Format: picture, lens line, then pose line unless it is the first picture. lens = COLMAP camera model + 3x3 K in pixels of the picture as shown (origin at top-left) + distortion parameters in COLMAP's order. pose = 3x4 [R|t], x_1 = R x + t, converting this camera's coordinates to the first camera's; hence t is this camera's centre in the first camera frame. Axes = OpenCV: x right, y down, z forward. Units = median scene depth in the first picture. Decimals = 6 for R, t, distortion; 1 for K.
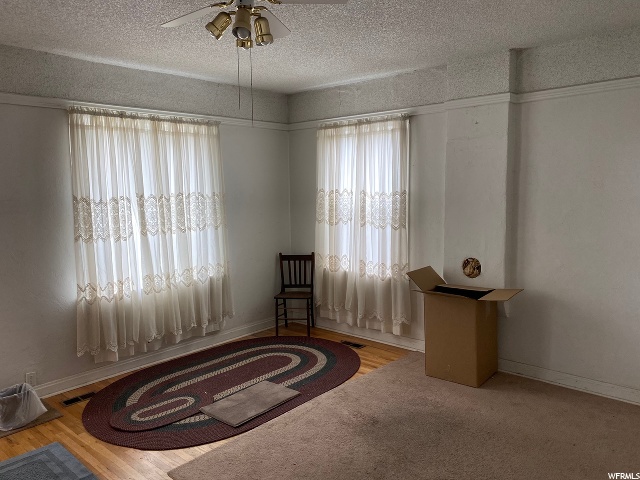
lens RADIAL K [[496.3, 0, 315.5], [0, 496.3, 239.6], [0, 0, 1]] dist [0.064259, -0.046055]
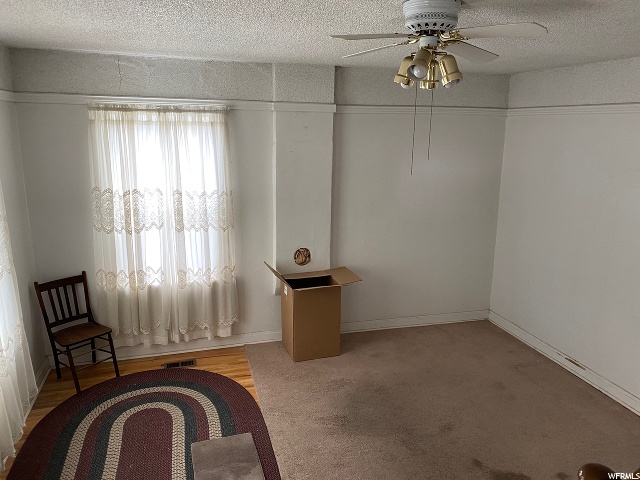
lens RADIAL K [[496.3, 0, 316.7], [0, 496.3, 241.6], [0, 0, 1]] dist [0.064259, -0.046055]
pose [[0.512649, -0.171546, 0.841286, -0.527426], [0.069891, 0.984923, 0.158246, -0.132140], [-0.855749, -0.022326, 0.516909, 0.345244]]
